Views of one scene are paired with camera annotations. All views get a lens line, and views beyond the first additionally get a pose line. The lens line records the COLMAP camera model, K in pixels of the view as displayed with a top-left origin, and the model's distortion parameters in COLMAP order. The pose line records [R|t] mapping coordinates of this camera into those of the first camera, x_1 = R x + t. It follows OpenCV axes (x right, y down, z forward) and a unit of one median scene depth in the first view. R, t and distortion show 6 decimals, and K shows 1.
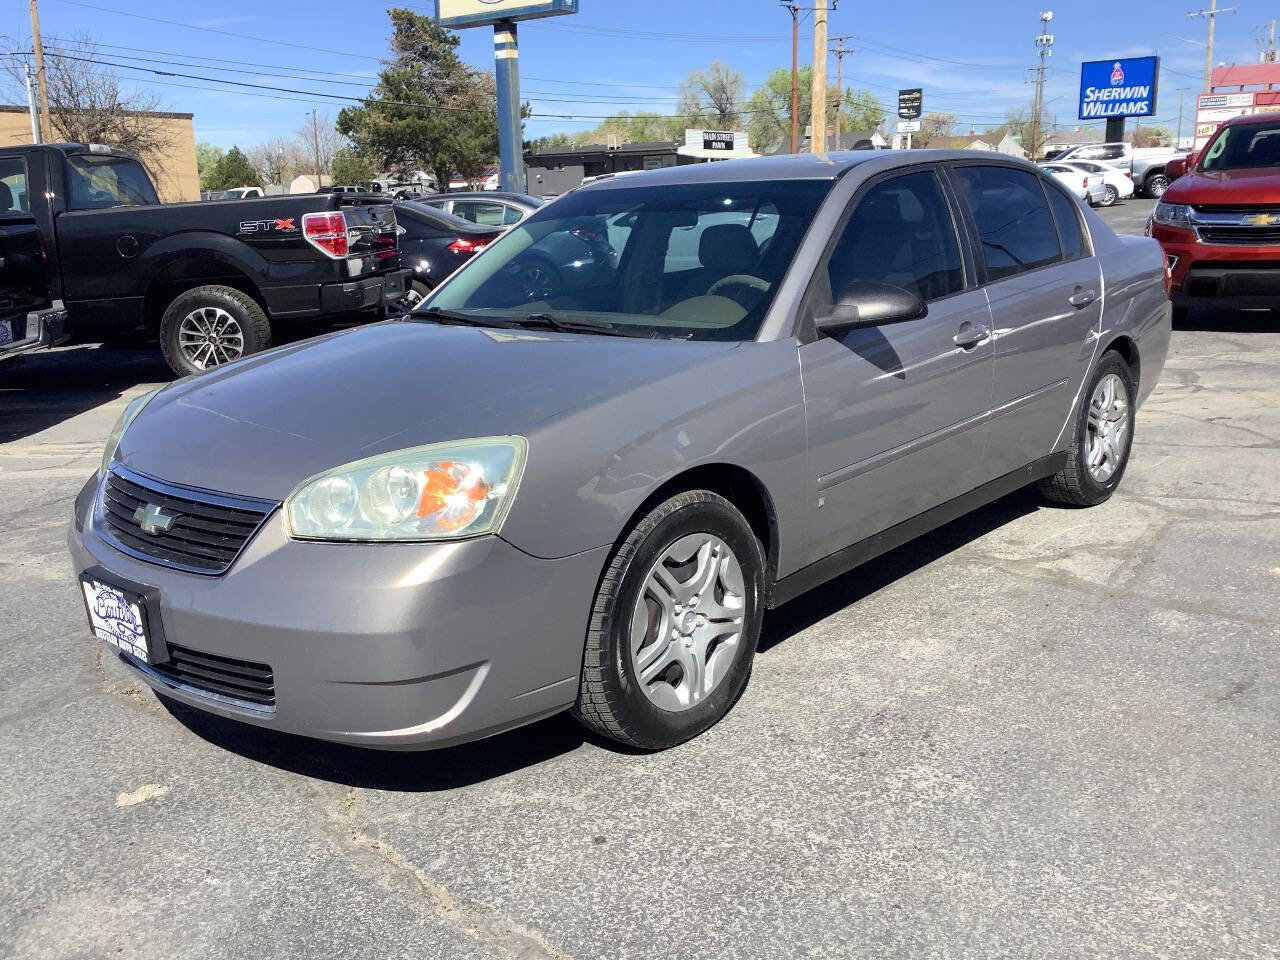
lens RADIAL K [[1122.2, 0, 642.4], [0, 1122.2, 492.7], [0, 0, 1]] dist [0.090428, -0.151731]
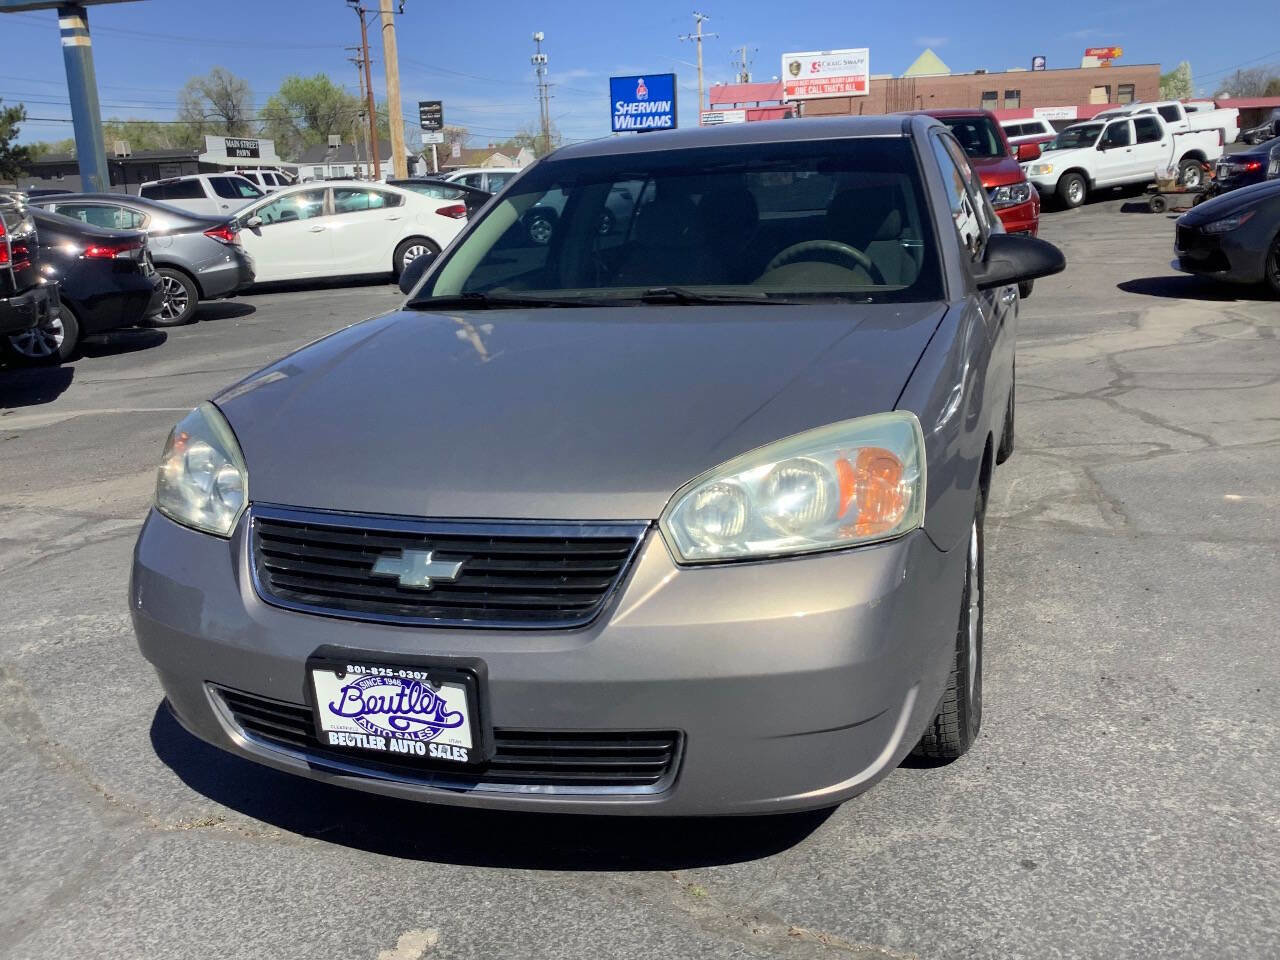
lens RADIAL K [[1125.7, 0, 640.0], [0, 1125.7, 480.0], [0, 0, 1]] dist [0.085223, -0.146913]
pose [[0.925159, -0.102807, 0.365393, -0.525091], [0.109698, 0.993963, 0.001910, -0.018868], [-0.363383, 0.038316, 0.930851, 0.243353]]
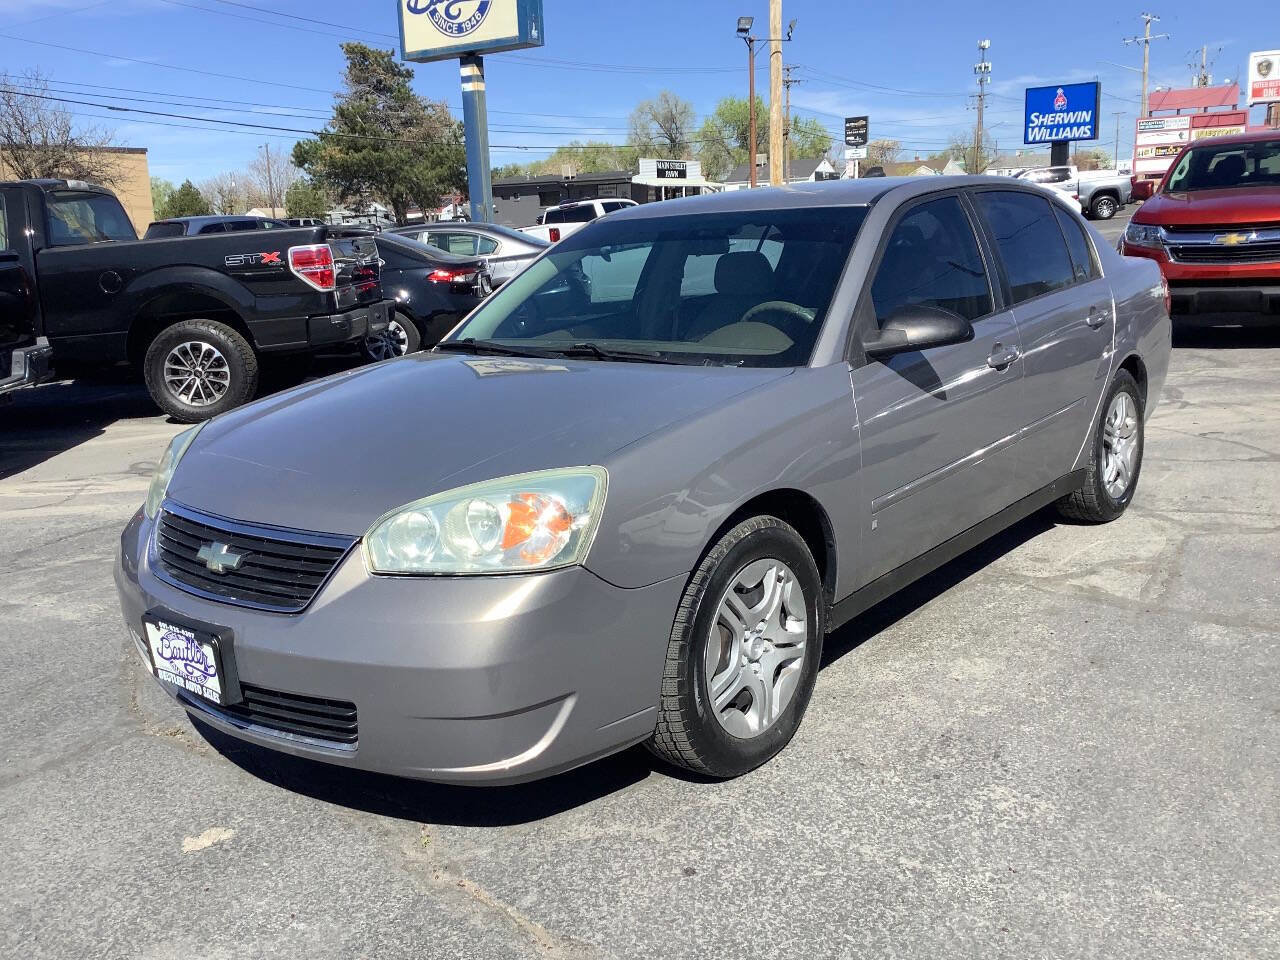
lens RADIAL K [[1113.2, 0, 637.5], [0, 1113.2, 492.8], [0, 0, 1]] dist [0.093876, -0.152852]
pose [[0.999304, -0.021260, 0.030647, -0.089760], [0.021909, 0.999539, -0.021012, -0.004292], [-0.030186, 0.021669, 0.999309, 0.007735]]
